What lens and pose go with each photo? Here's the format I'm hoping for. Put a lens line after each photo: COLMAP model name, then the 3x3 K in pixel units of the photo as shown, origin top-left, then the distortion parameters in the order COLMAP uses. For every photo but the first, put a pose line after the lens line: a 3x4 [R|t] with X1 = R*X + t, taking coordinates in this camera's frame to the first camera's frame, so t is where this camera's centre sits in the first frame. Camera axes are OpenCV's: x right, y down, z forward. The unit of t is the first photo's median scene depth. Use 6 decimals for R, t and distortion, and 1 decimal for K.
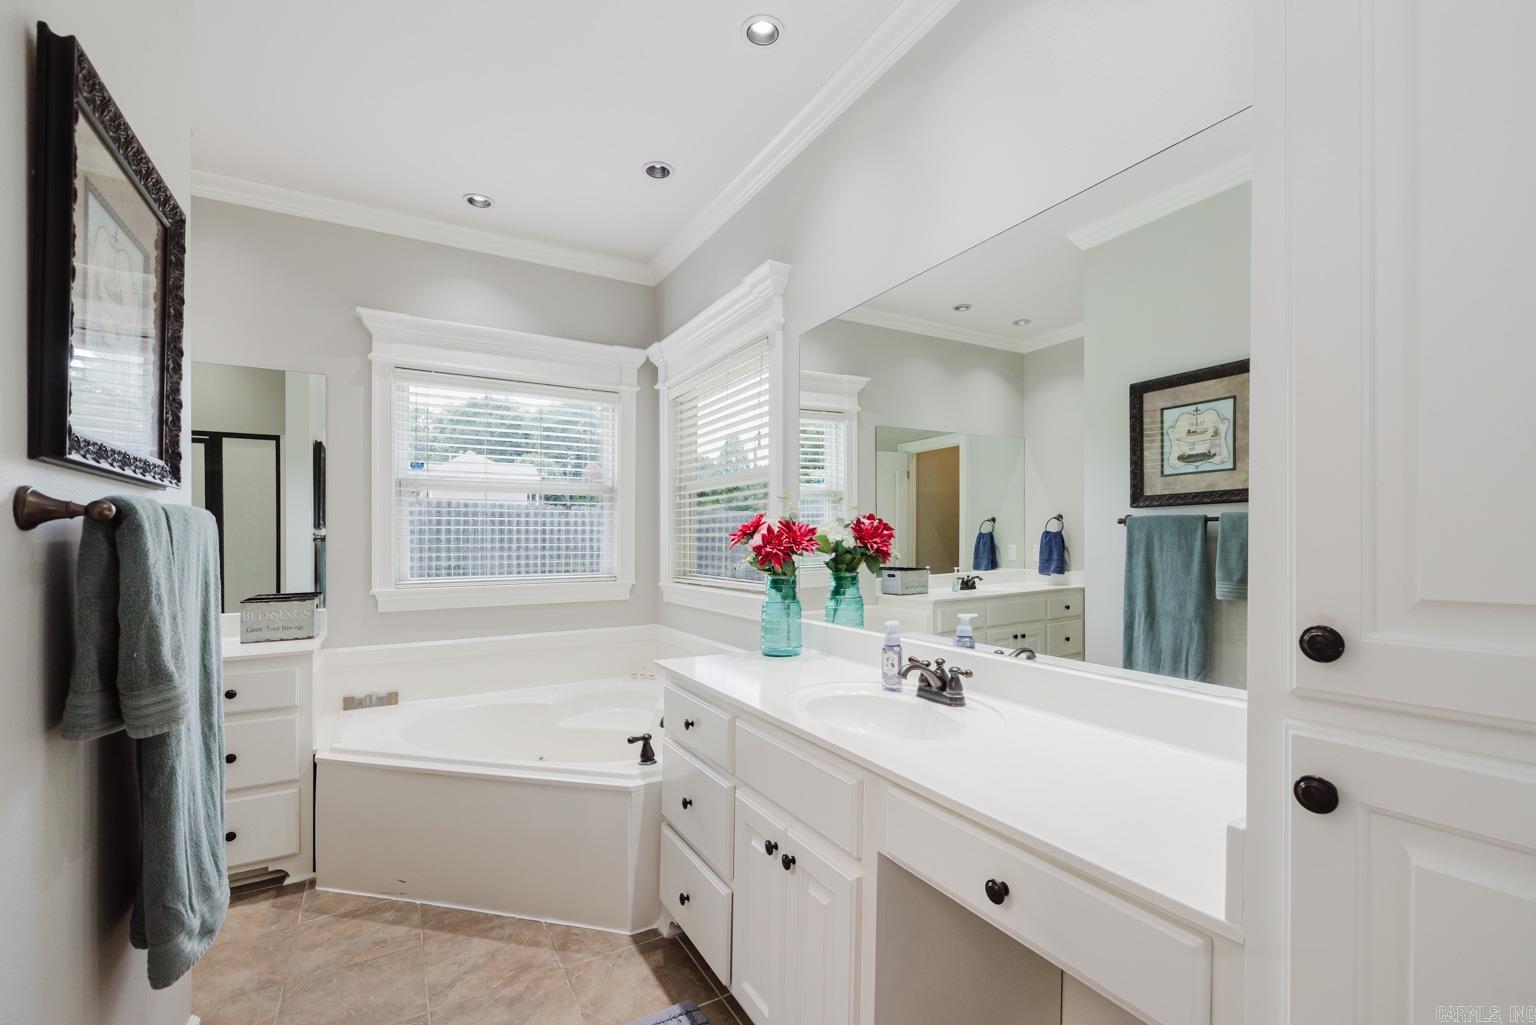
lens RADIAL K [[657.4, 0, 768.4], [0, 657.4, 553.3], [0, 0, 1]] dist [-0.003040, -0.000169]
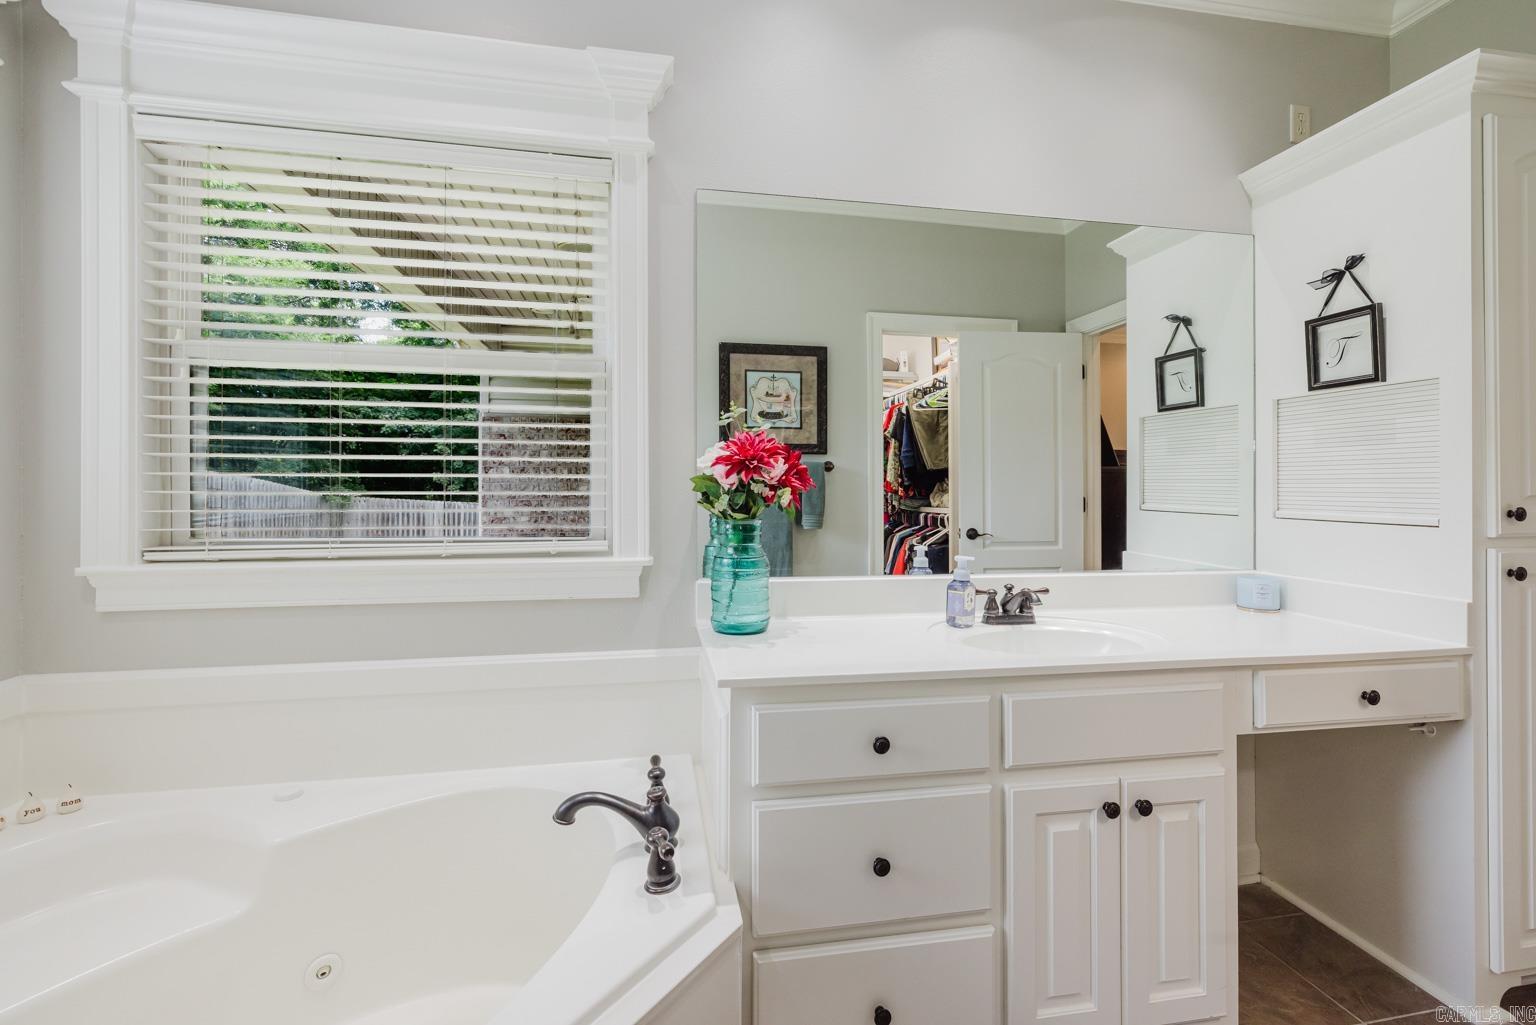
lens RADIAL K [[672.2, 0, 775.6], [0, 672.2, 489.5], [0, 0, 1]] dist [-0.000813, -0.000046]
pose [[0.335571, 0.007444, 0.941985, -0.549521], [0.010527, 0.999877, -0.011652, 0.007291], [-0.941956, 0.013827, 0.335452, 0.600346]]
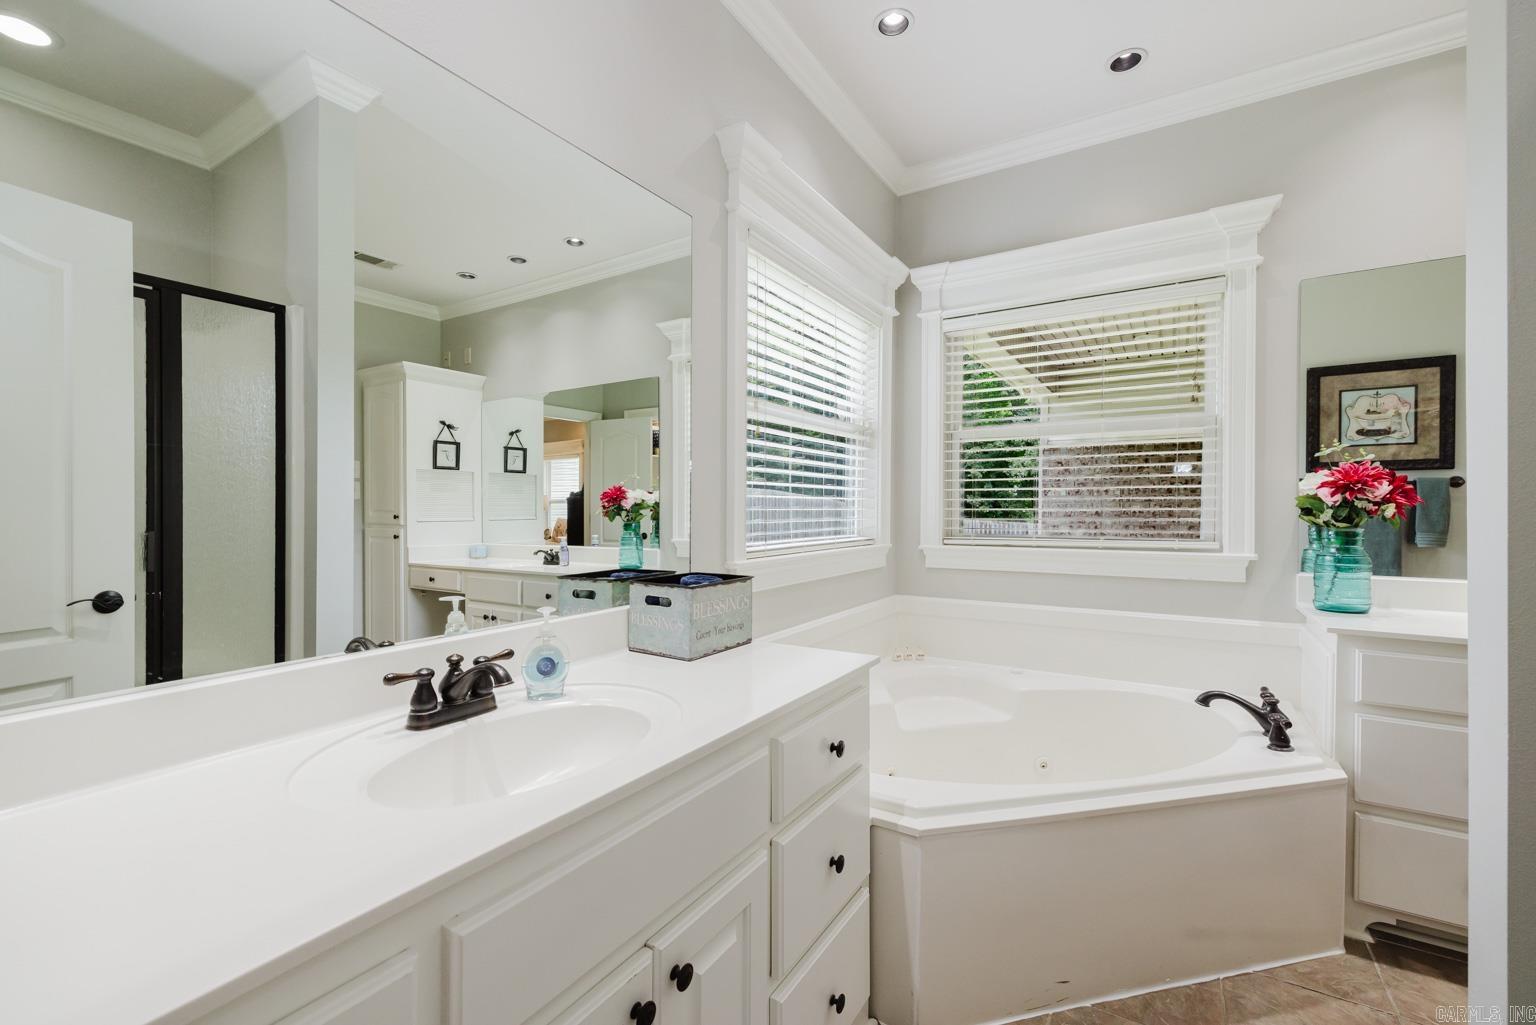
lens RADIAL K [[652.2, 0, 763.3], [0, 652.2, 523.3], [0, 0, 1]] dist [0.002462, 0.000088]
pose [[0.889447, -0.004607, 0.457015, -0.965249], [0.003480, 0.999988, 0.003308, 0.016333], [-0.457025, -0.001352, 0.889453, 0.454228]]
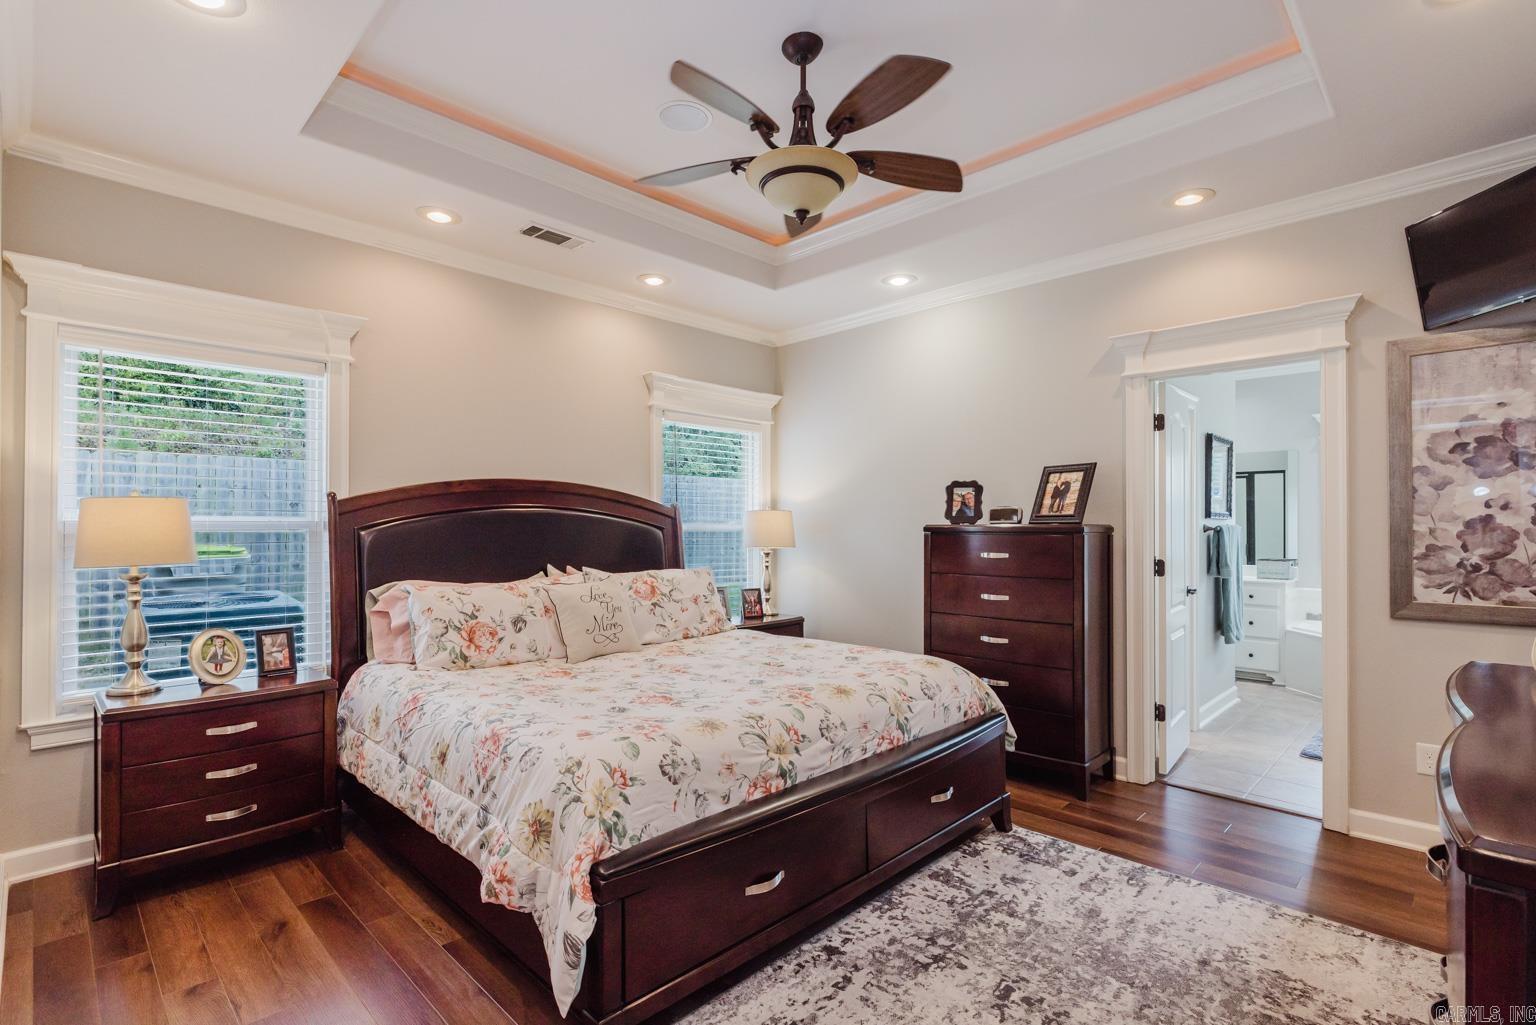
lens RADIAL K [[723.6, 0, 768.0], [0, 723.6, 512.5], [0, 0, 1]] dist [0.000461, 0.000007]
pose [[0.262116, -0.010532, -0.964979, 1.126947], [-0.022083, 0.999613, -0.016908, -0.007203], [0.964784, 0.025741, 0.261782, -1.241205]]
